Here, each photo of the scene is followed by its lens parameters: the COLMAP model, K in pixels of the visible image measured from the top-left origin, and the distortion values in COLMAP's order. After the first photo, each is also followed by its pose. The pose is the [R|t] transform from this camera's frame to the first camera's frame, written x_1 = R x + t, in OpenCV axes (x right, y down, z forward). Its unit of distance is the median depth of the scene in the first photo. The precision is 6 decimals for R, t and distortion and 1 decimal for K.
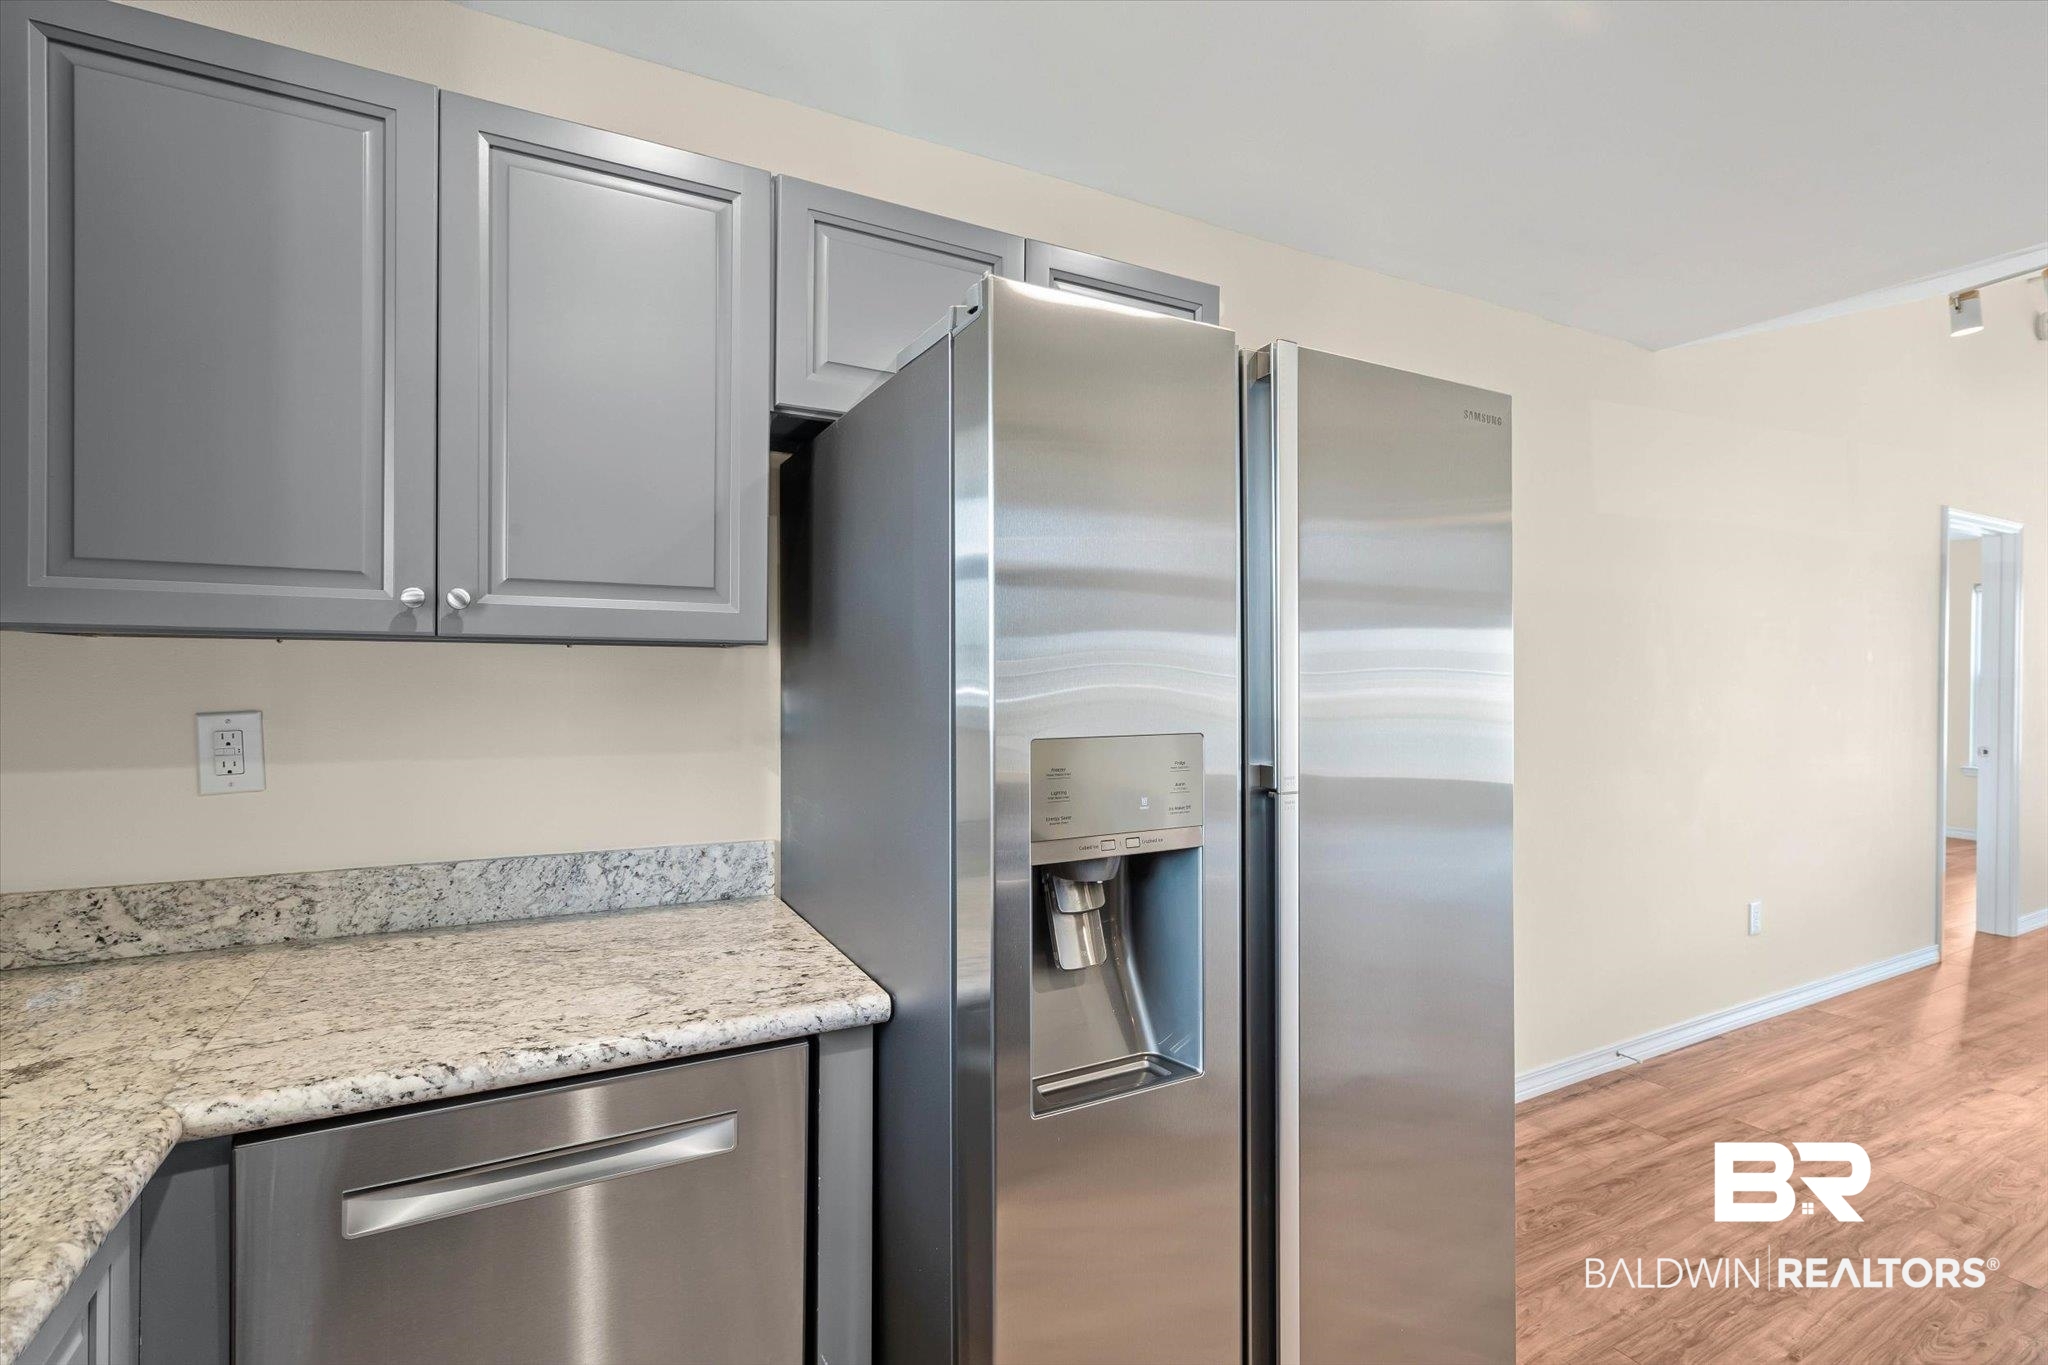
lens RADIAL K [[943.1, 0, 1019.1], [0, 943.1, 676.6], [0, 0, 1]] dist [0.002648, 0.000291]
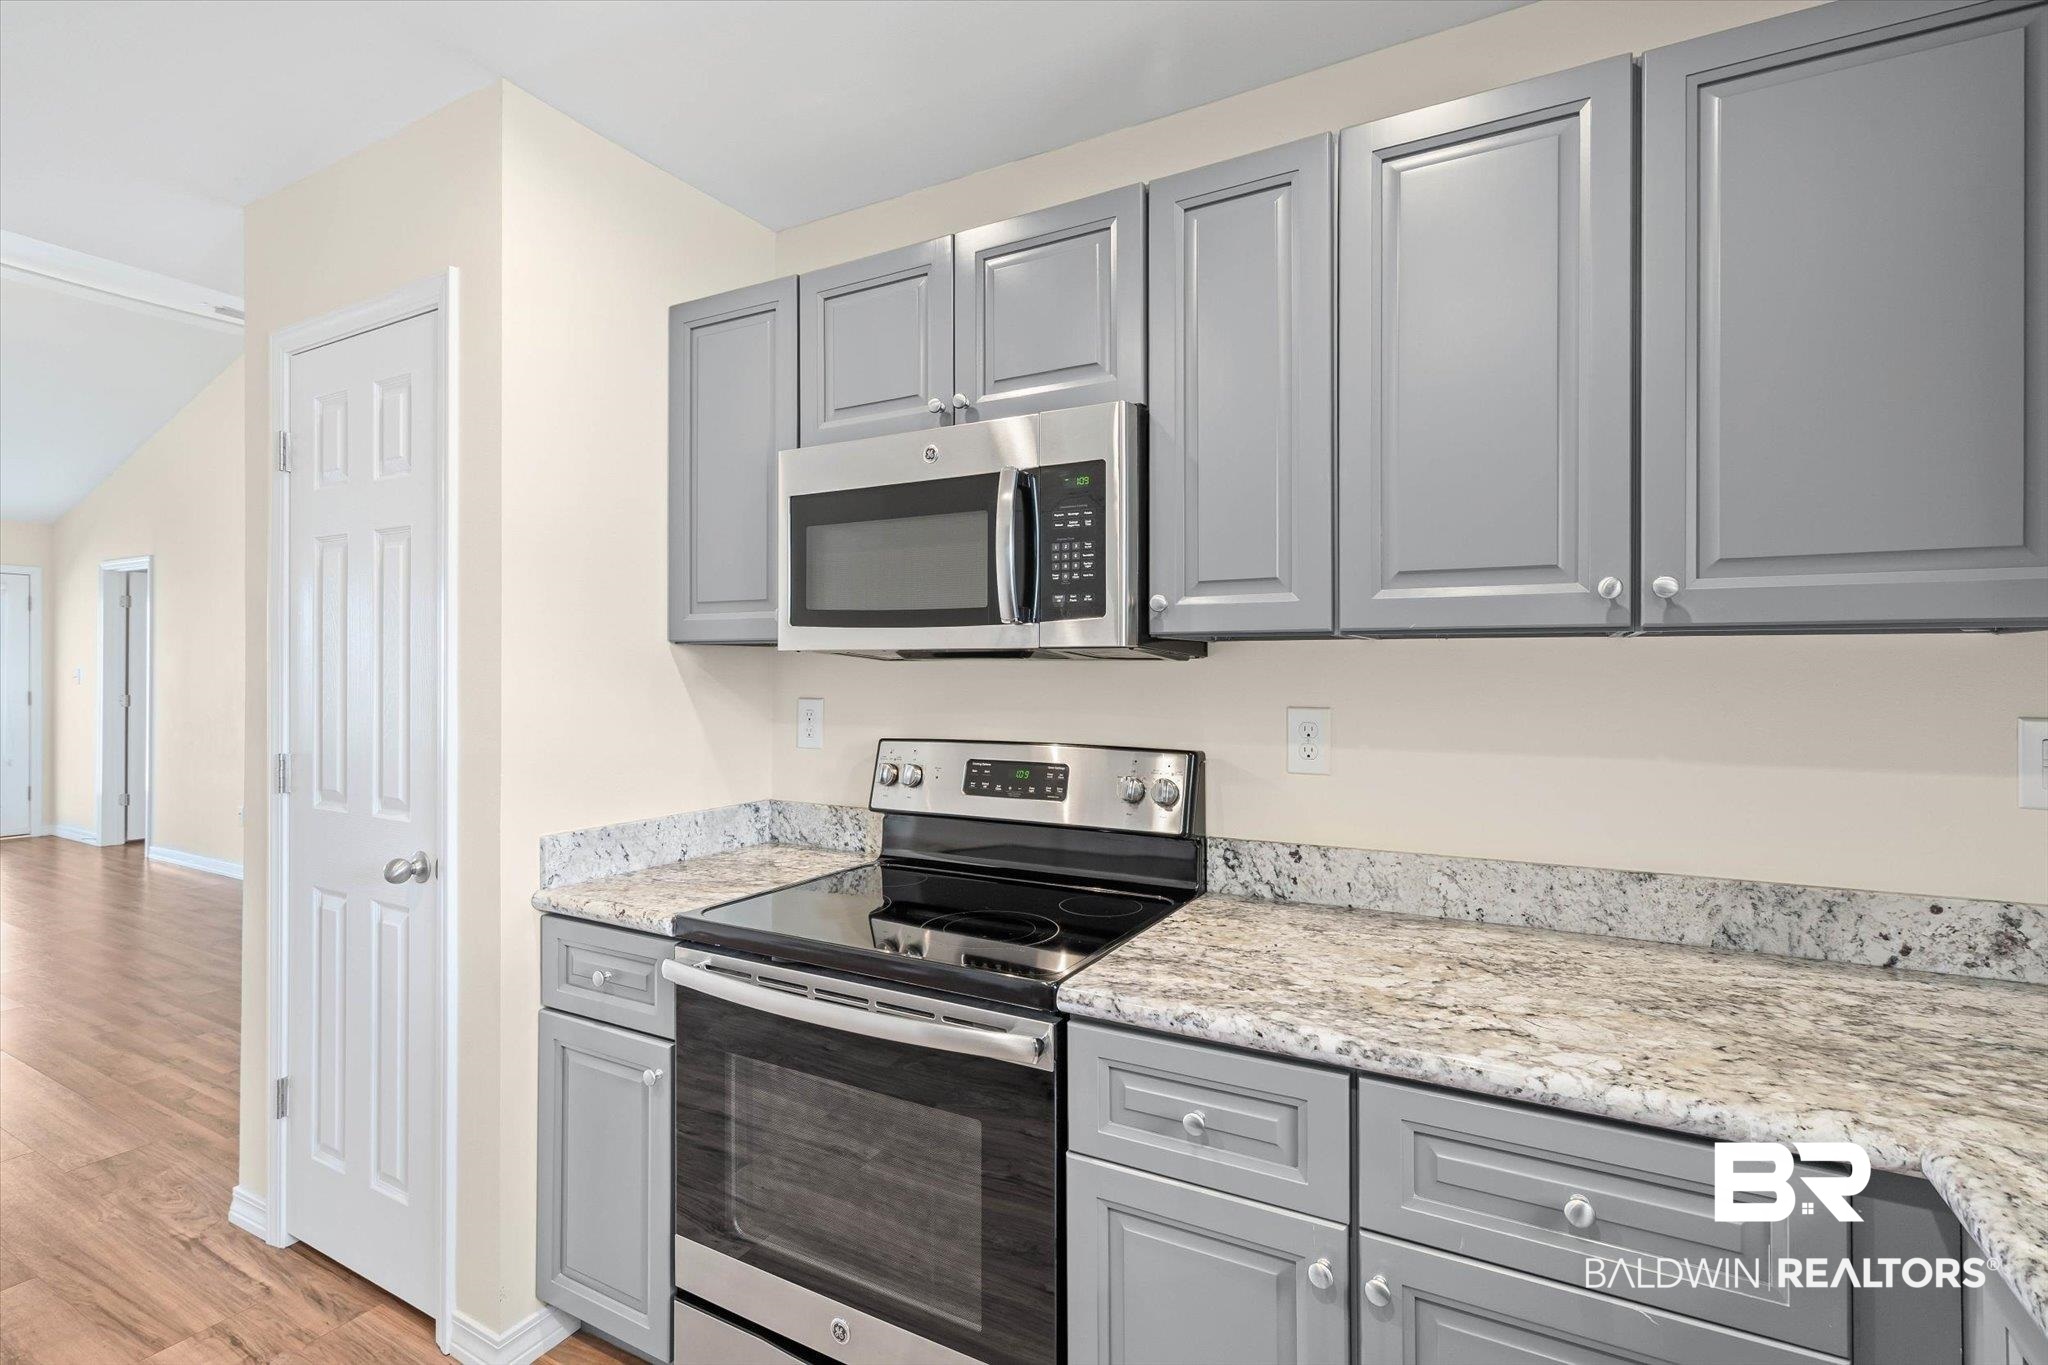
lens RADIAL K [[997.7, 0, 1019.2], [0, 997.7, 654.7], [0, 0, 1]] dist [0.003120, 0.000318]
pose [[0.547283, -0.011201, -0.836873, 0.383138], [-0.002214, 0.999888, -0.014831, -0.000547], [0.836945, 0.009970, 0.547196, 0.196464]]
